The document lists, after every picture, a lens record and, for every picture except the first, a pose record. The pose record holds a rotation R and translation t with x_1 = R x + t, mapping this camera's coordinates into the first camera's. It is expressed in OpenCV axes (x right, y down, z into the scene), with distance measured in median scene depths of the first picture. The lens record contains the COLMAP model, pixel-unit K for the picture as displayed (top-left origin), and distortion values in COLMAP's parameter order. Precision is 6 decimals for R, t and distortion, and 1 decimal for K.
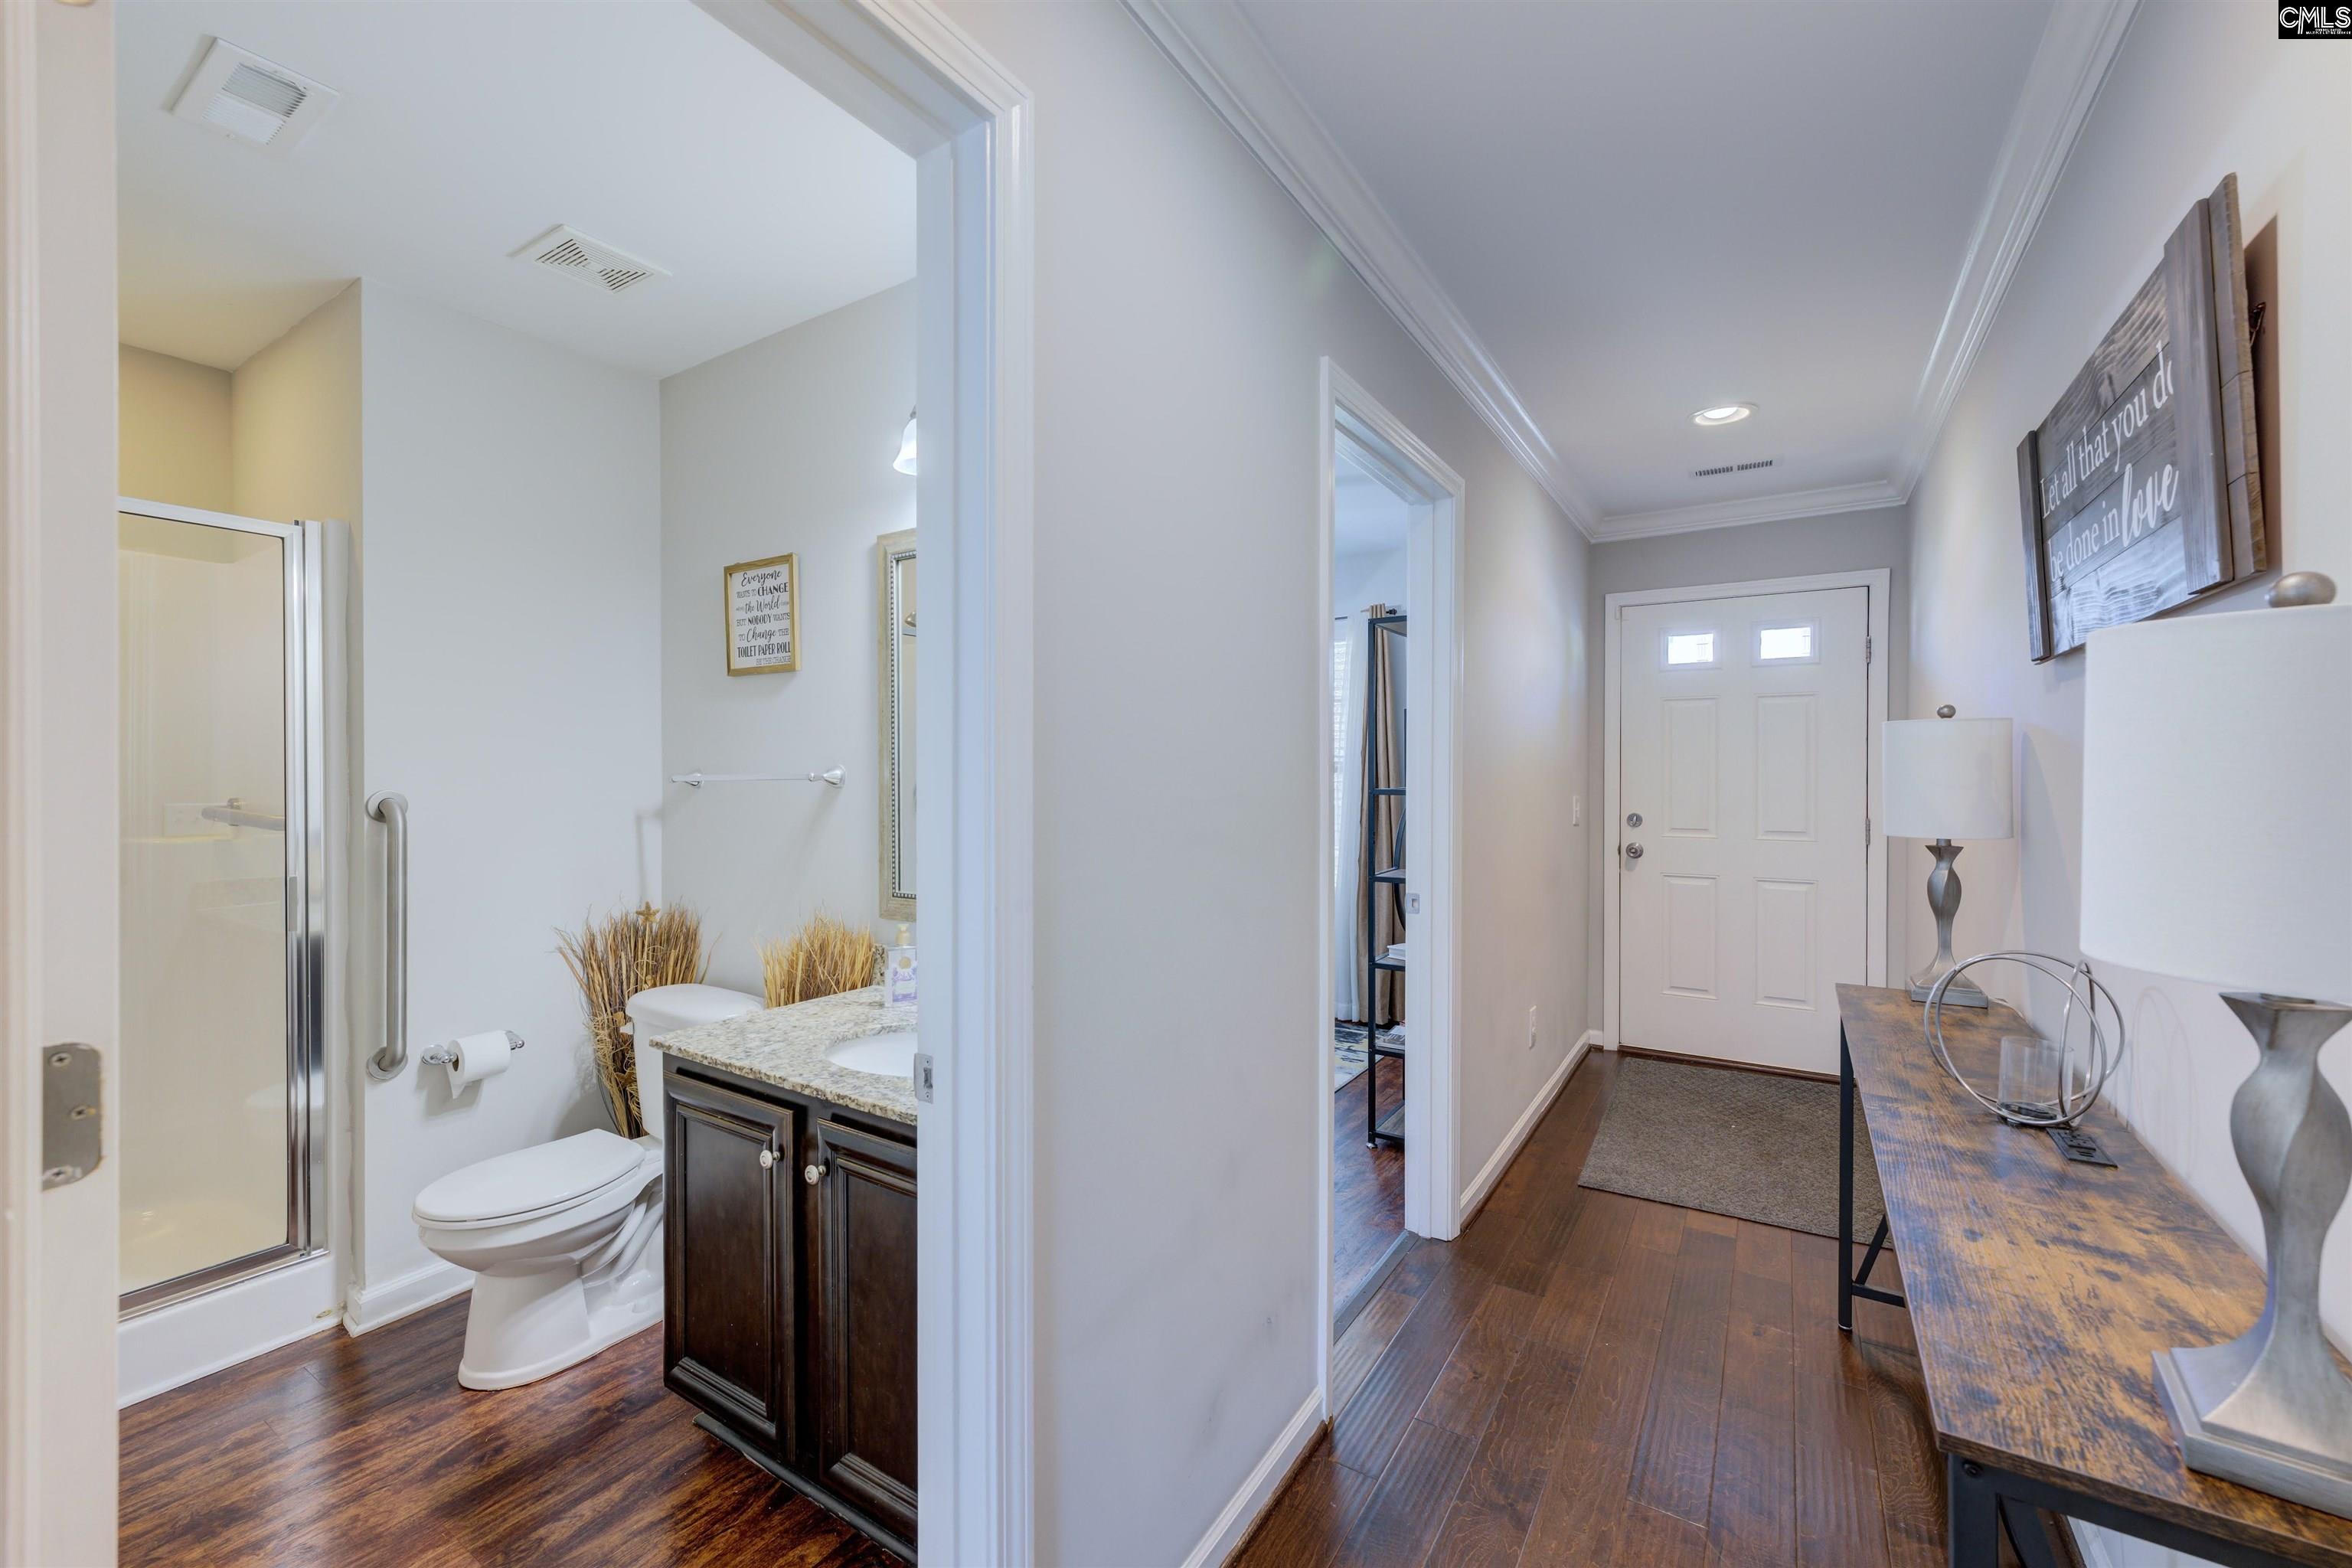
lens RADIAL K [[955.5, 0, 1152.7], [0, 955.5, 797.7], [0, 0, 1]] dist [0.002789, 0.000372]
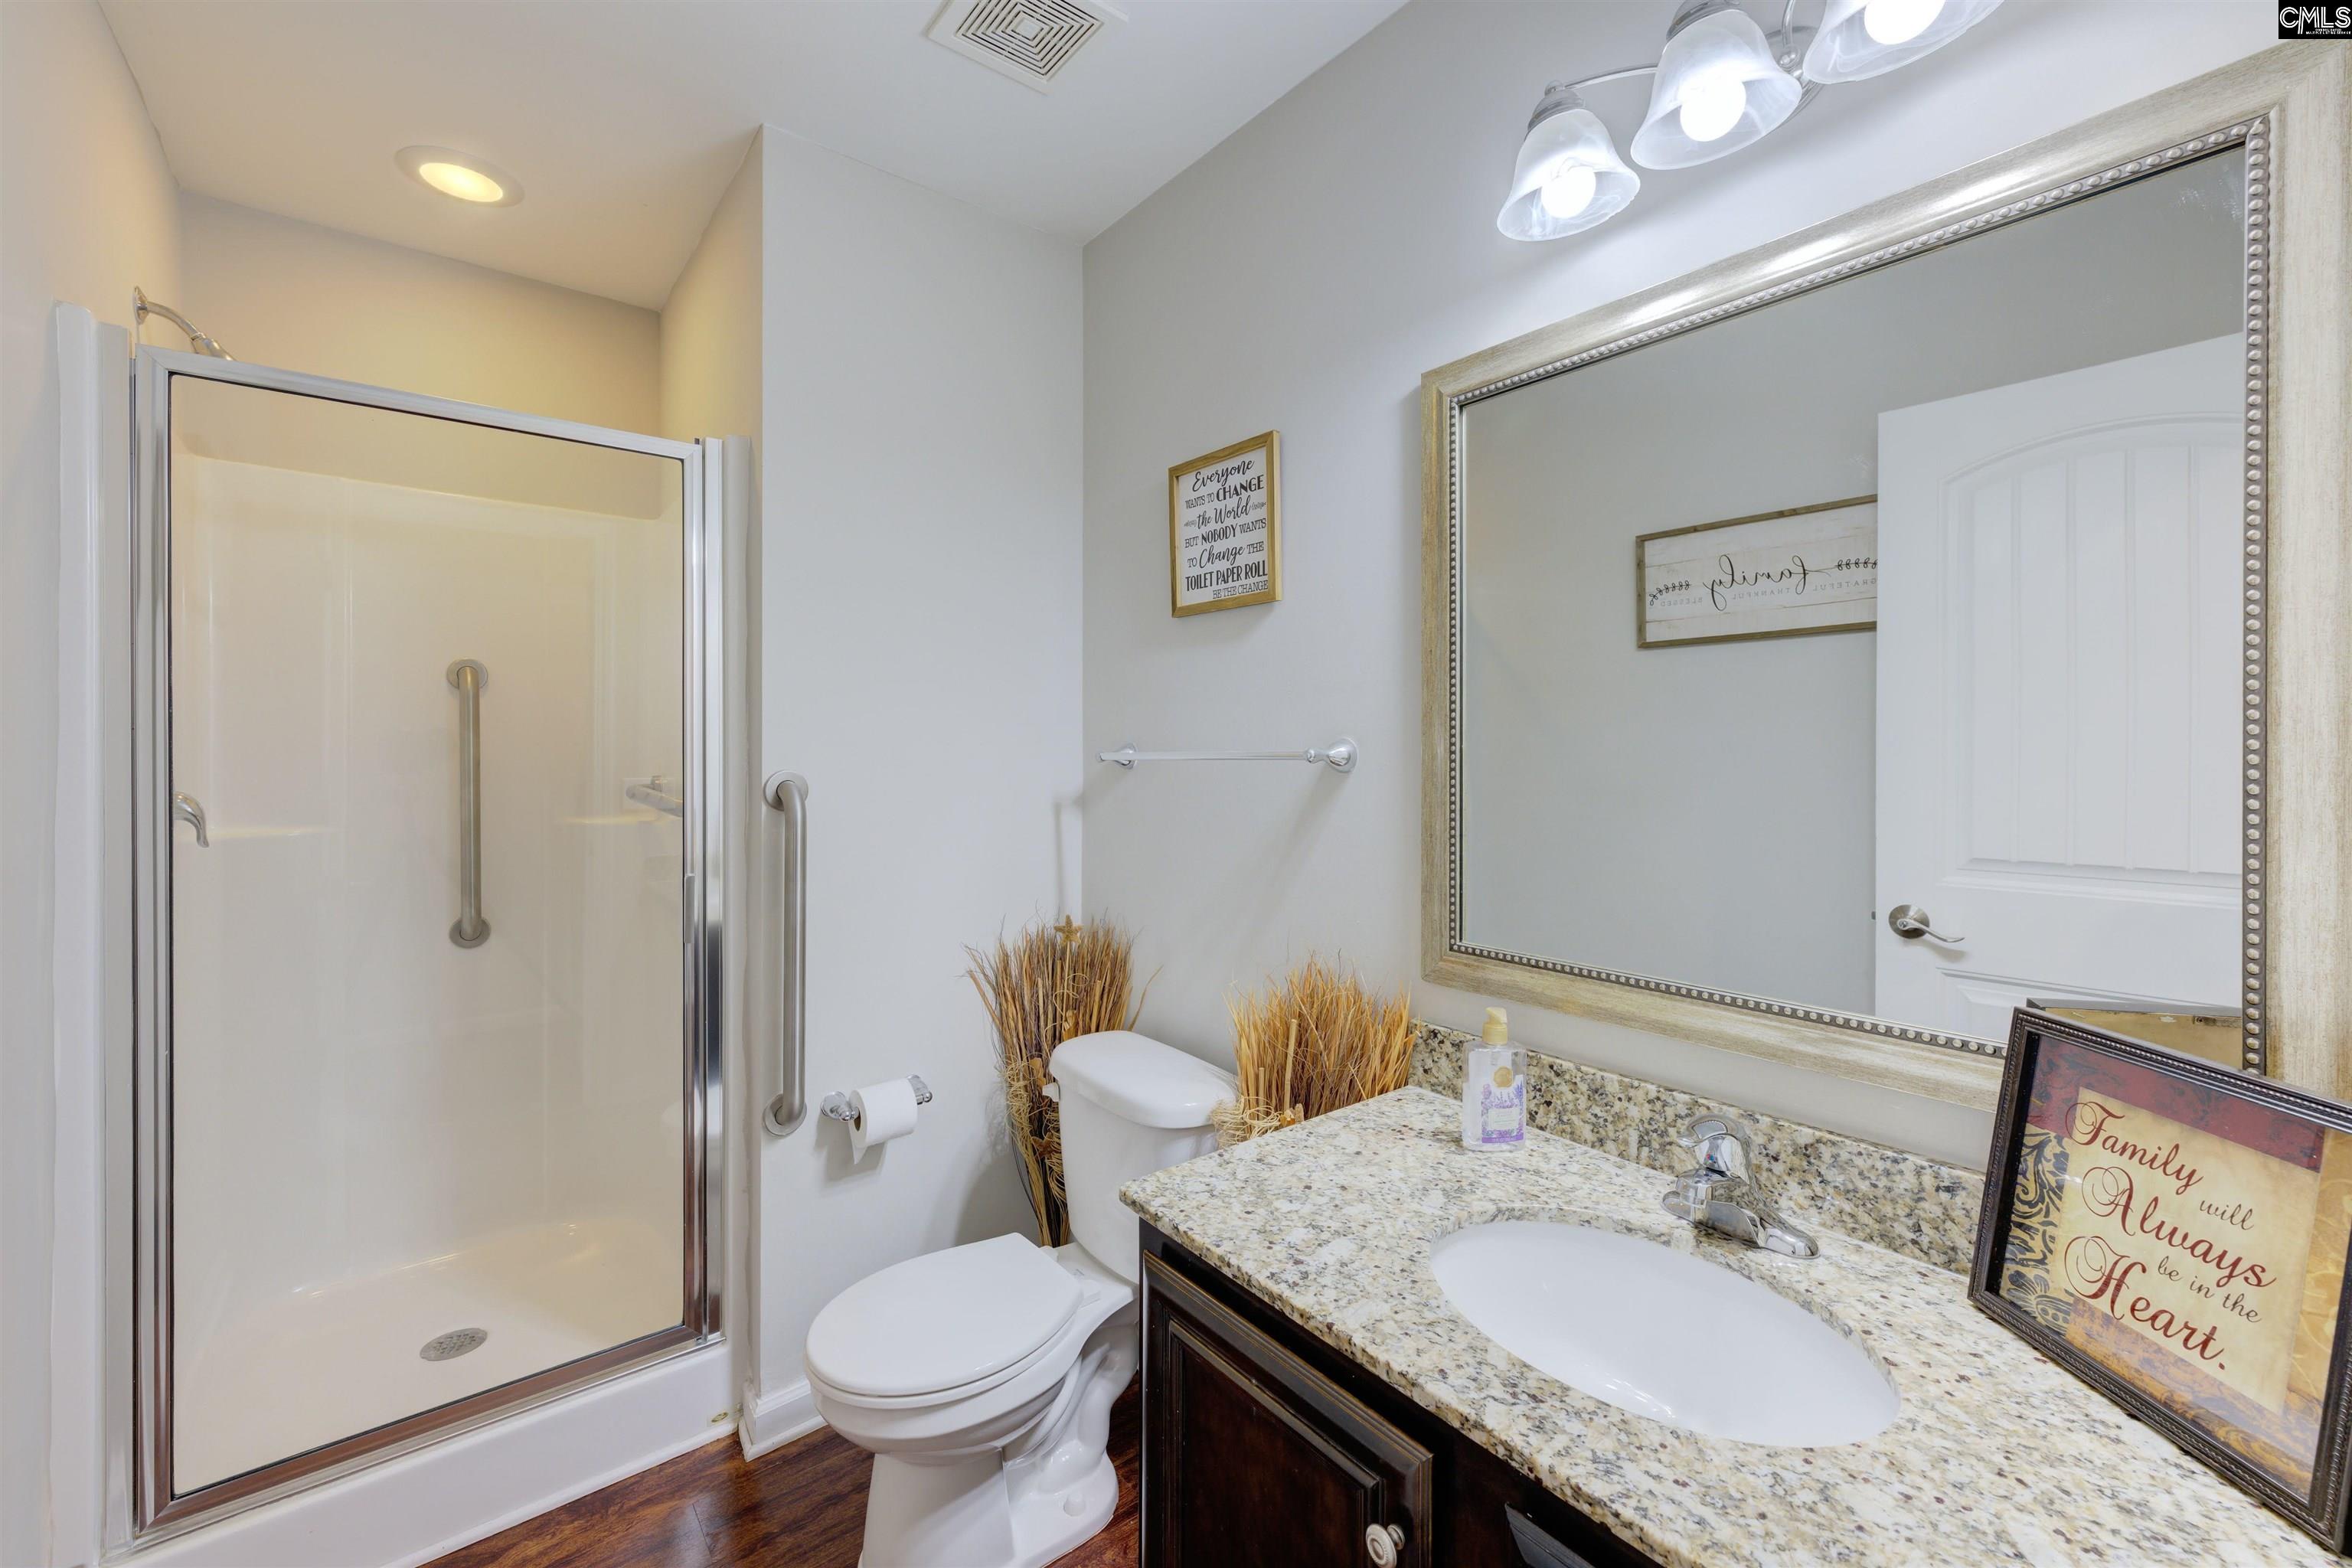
lens RADIAL K [[916.5, 0, 1145.9], [0, 916.5, 785.9], [0, 0, 1]] dist [0.000335, 0.000185]
pose [[0.943810, 0.015350, -0.330131, -0.245051], [-0.010337, 0.999803, 0.016935, -0.009951], [0.330326, -0.012571, 0.943783, 0.349498]]
